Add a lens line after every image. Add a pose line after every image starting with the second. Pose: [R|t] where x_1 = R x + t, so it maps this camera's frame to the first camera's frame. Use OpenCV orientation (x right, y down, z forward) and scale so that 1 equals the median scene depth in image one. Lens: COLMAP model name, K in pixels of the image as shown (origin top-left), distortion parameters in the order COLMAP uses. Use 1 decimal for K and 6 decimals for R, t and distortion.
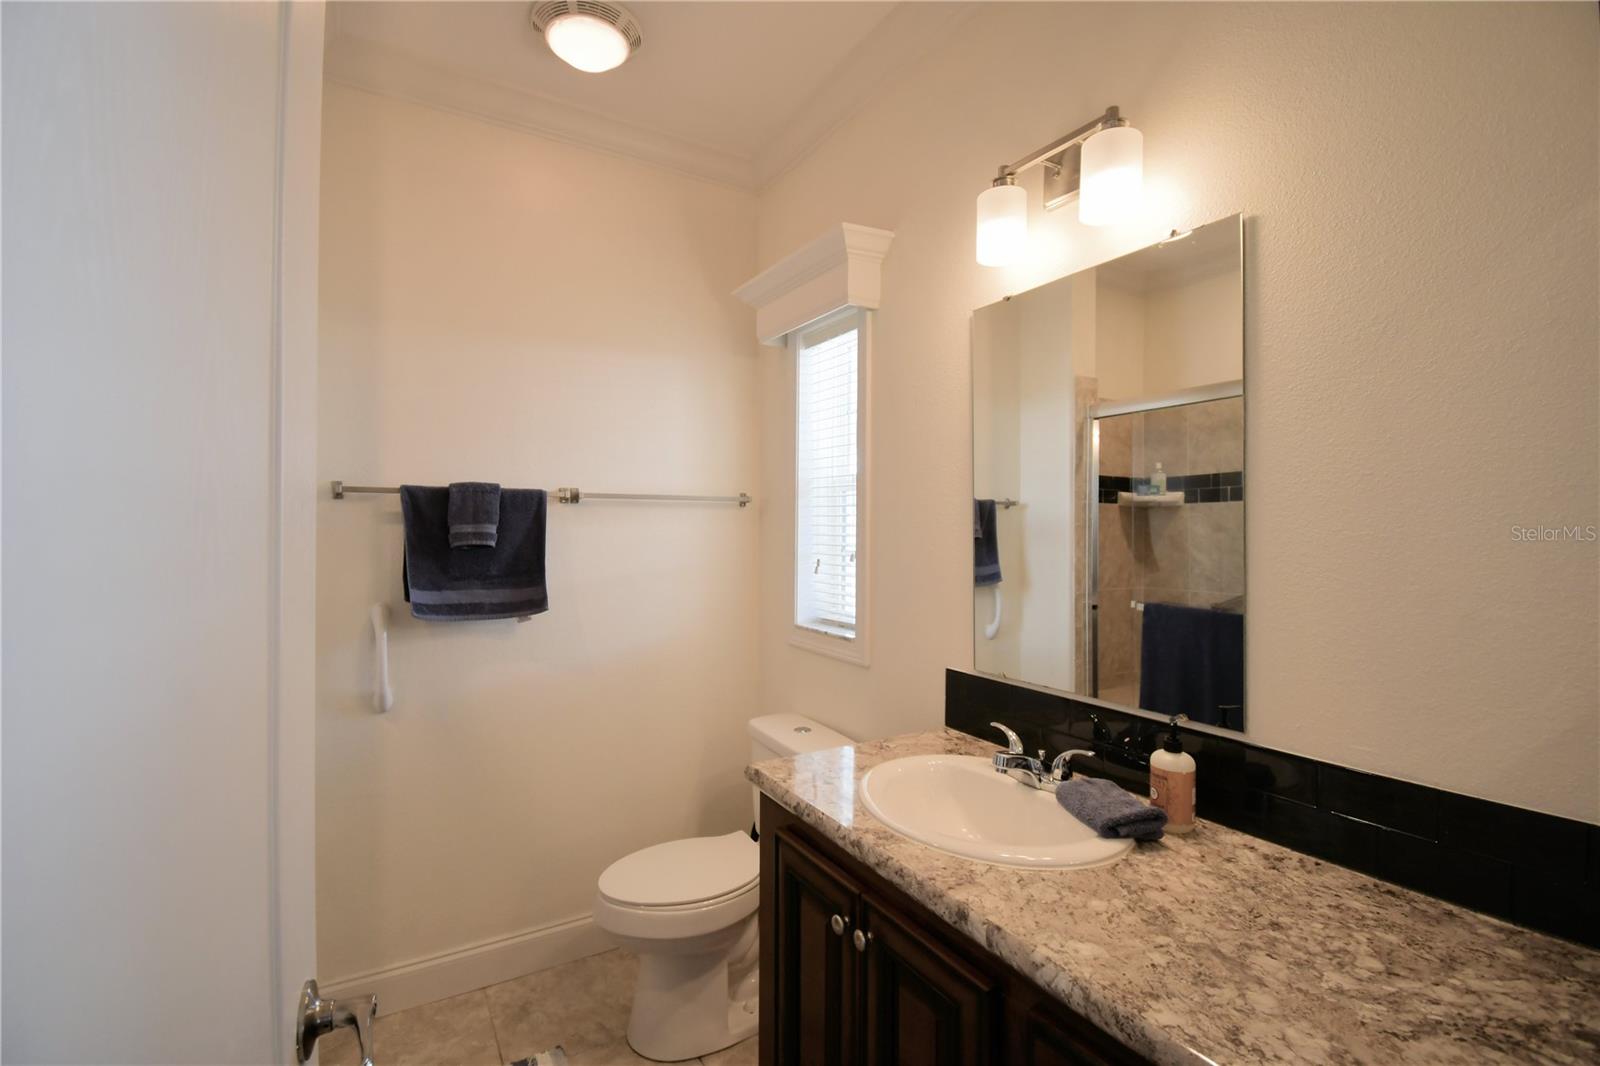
lens RADIAL K [[698.1, 0, 792.2], [0, 698.1, 521.9], [0, 0, 1]] dist [0.011289, -0.019202]
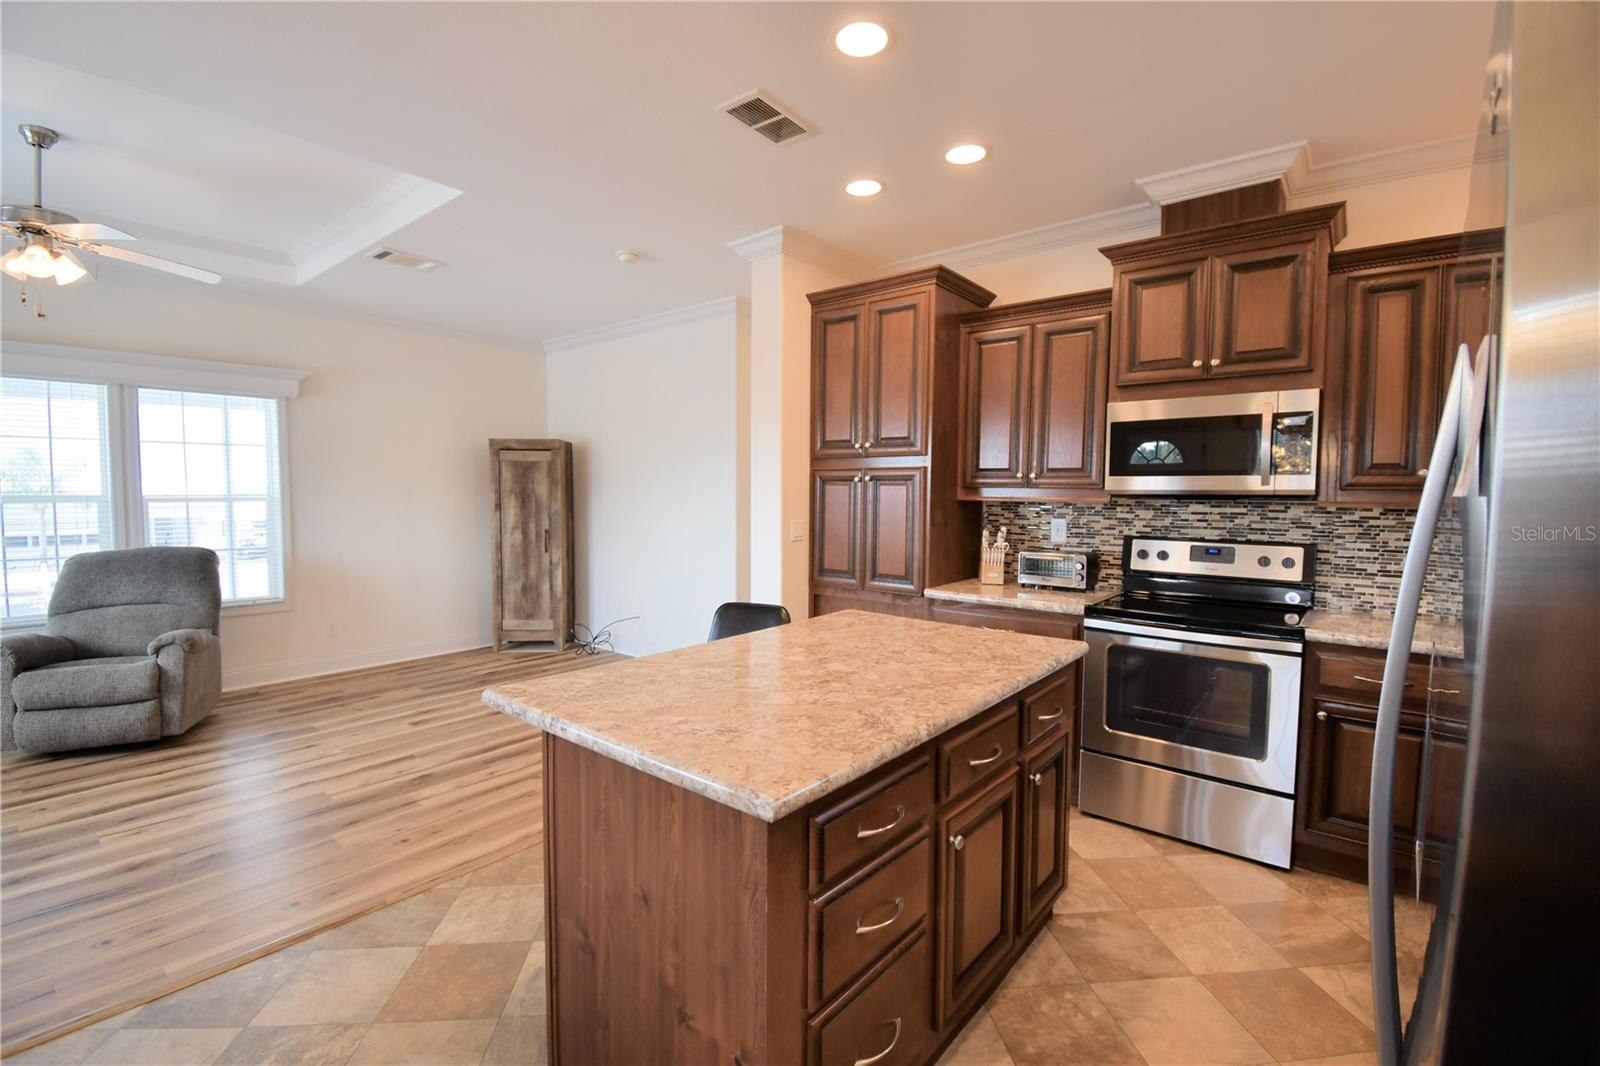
lens RADIAL K [[698.1, 0, 791.9], [0, 698.1, 531.5], [0, 0, 1]] dist [0.011289, -0.019202]
pose [[0.337412, 0.045352, -0.940264, 1.217894], [0.007169, 0.998686, 0.050743, 0.026166], [0.941330, -0.023862, 0.336644, 0.023639]]
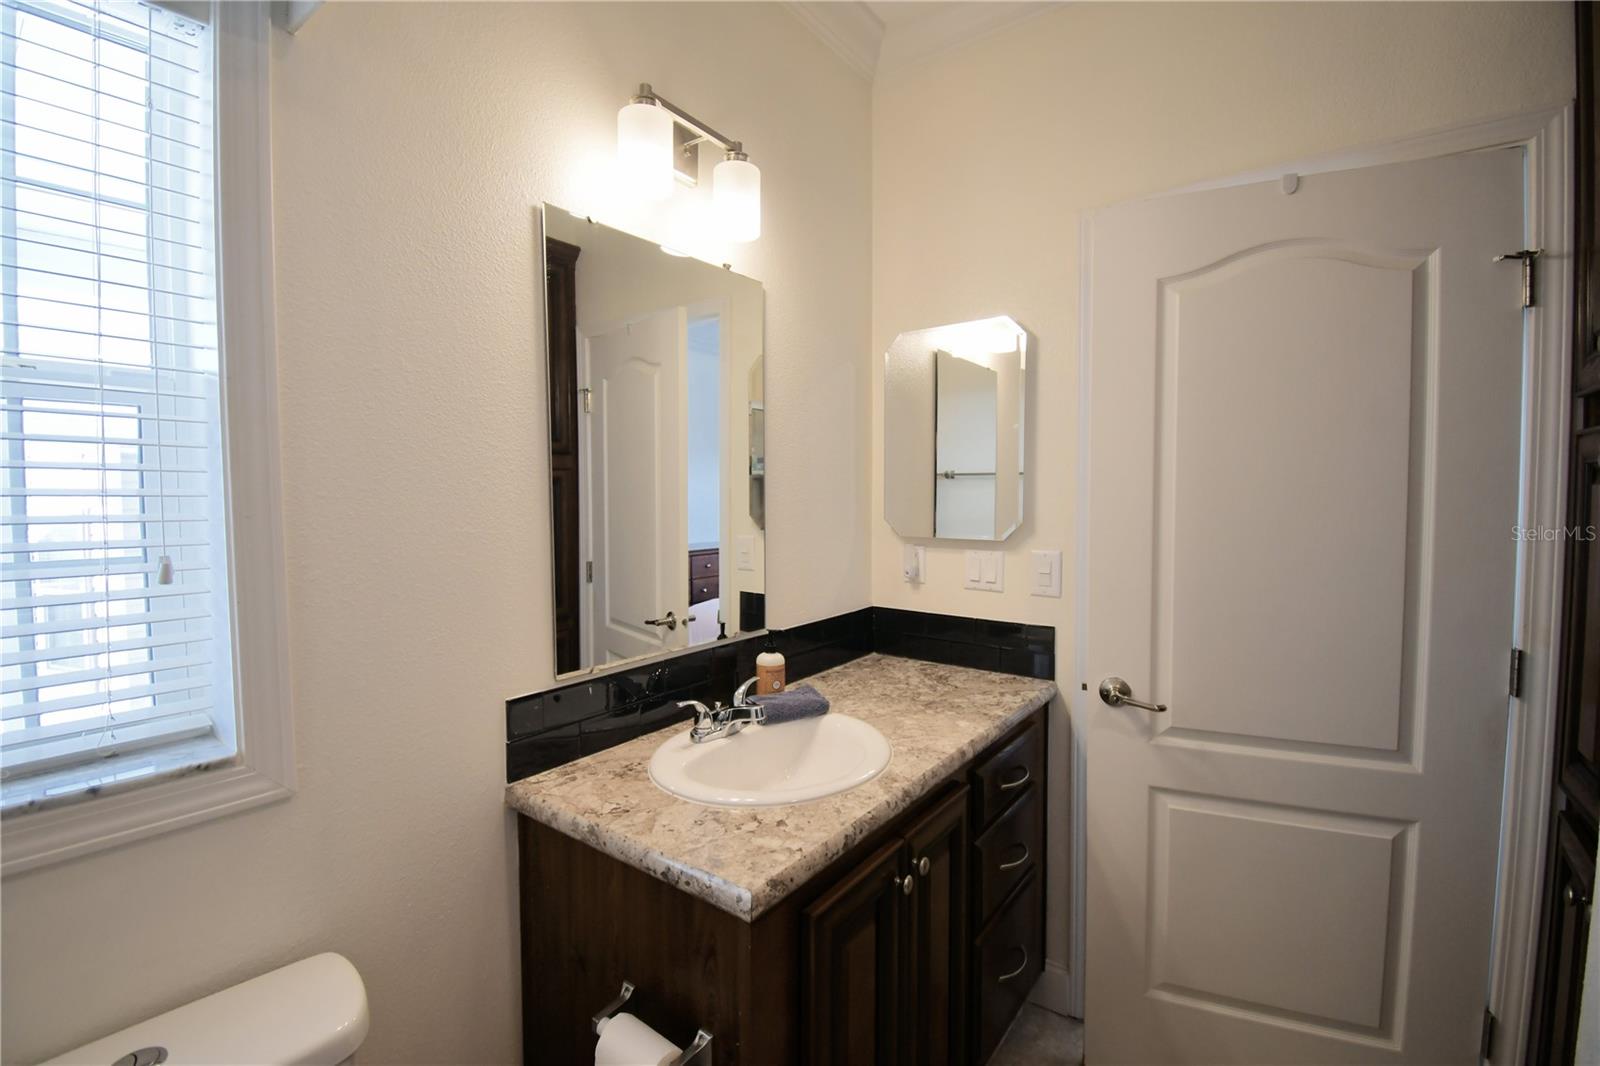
lens RADIAL K [[698.1, 0, 793.1], [0, 698.1, 531.5], [0, 0, 1]] dist [0.011289, -0.019202]
pose [[-0.375924, -0.045722, 0.925522, -0.554219], [0.001265, 0.998756, 0.049854, 0.011550], [-0.926650, 0.019912, -0.375398, 1.079658]]
